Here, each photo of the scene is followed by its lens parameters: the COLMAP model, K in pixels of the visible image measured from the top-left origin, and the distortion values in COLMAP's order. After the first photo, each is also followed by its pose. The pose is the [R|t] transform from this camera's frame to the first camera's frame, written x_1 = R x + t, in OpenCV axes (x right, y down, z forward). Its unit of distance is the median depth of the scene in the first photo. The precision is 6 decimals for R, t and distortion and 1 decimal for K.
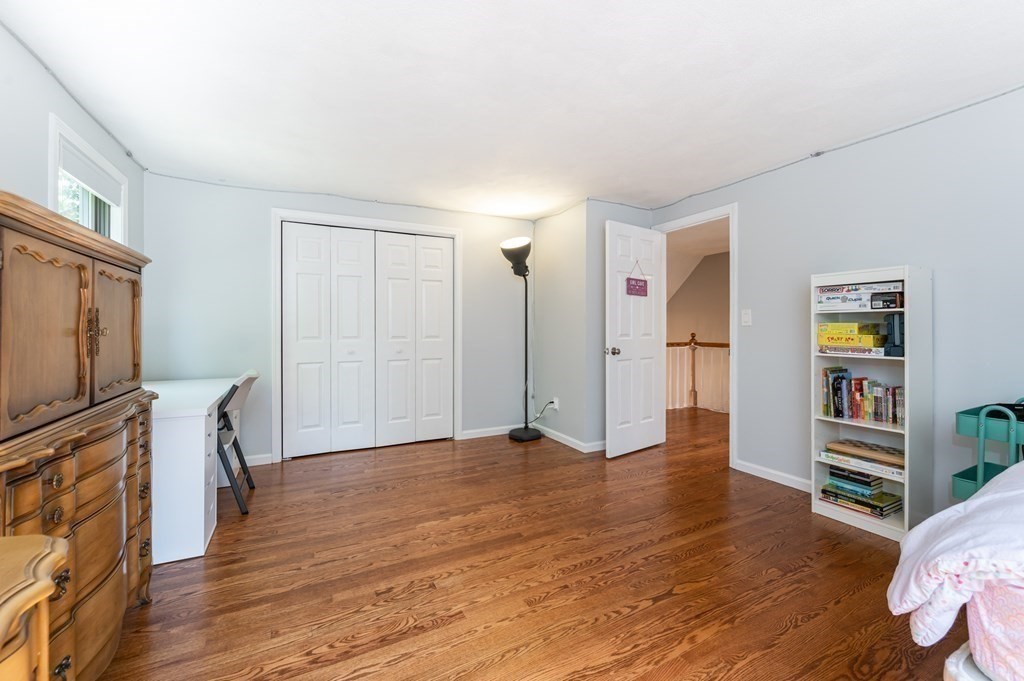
lens RADIAL K [[437.0, 0, 507.5], [0, 437.0, 324.0], [0, 0, 1]] dist [0.000688, -0.000099]
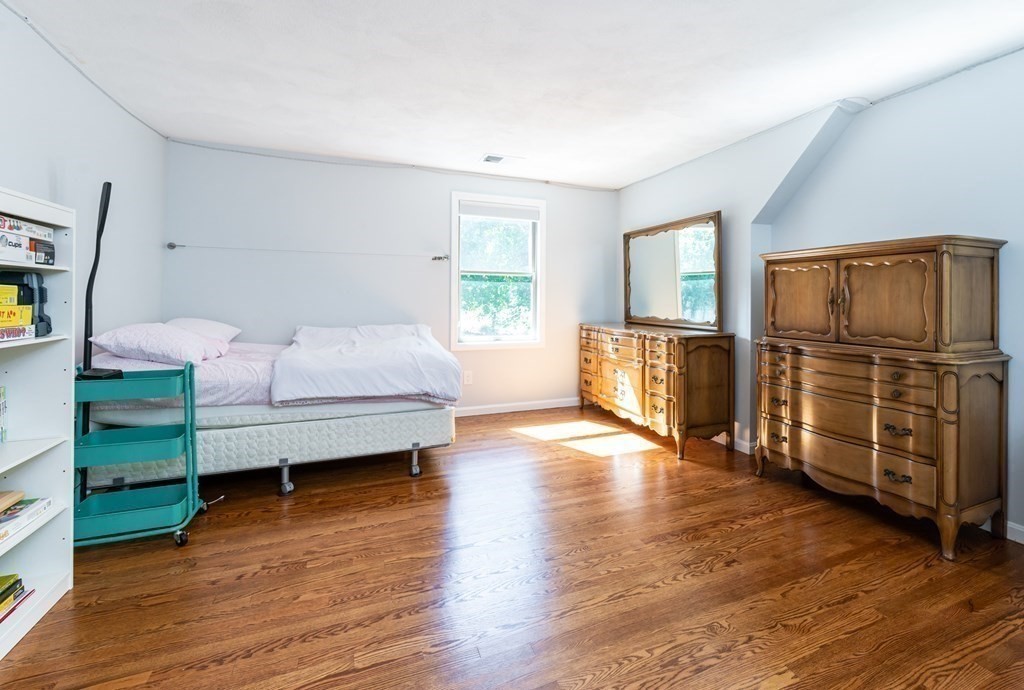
lens RADIAL K [[449.1, 0, 555.2], [0, 449.1, 297.7], [0, 0, 1]] dist [-0.000596, -0.000081]
pose [[-0.998602, -0.005440, 0.052571, 0.054923], [-0.005897, 0.999946, -0.008543, 0.015573], [-0.052521, -0.008841, -0.998581, 1.629794]]
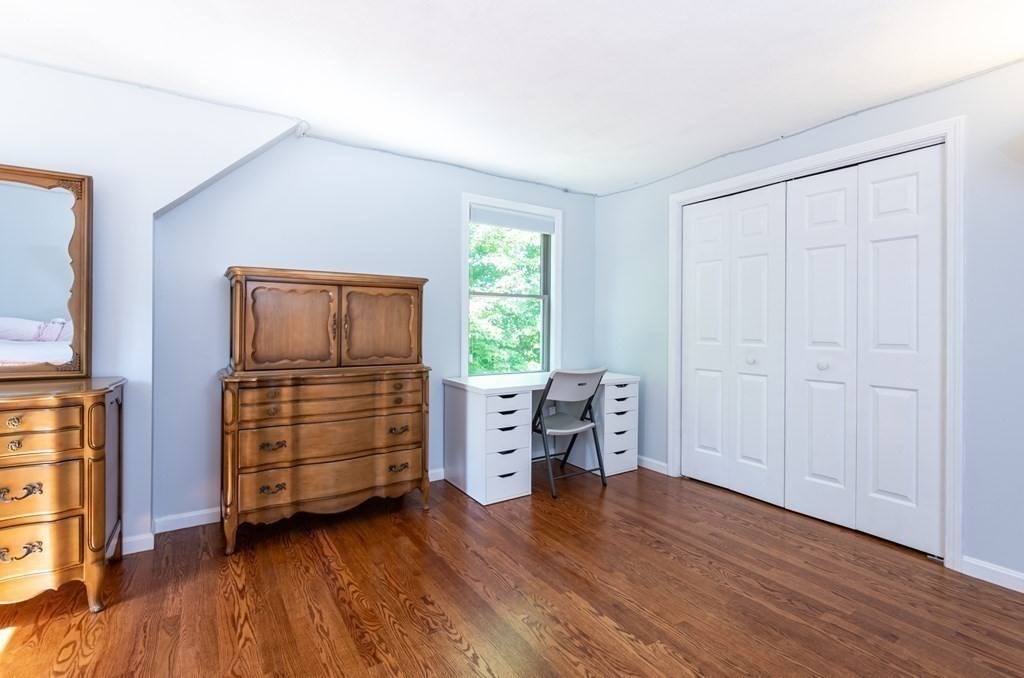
lens RADIAL K [[473.4, 0, 511.3], [0, 473.4, 323.3], [0, 0, 1]] dist [-0.002094, -0.000177]
pose [[0.102184, 0.000702, -0.994765, 0.612026], [-0.000578, 1.000000, 0.000646, 0.002896], [0.994765, 0.000509, 0.102185, 0.857308]]
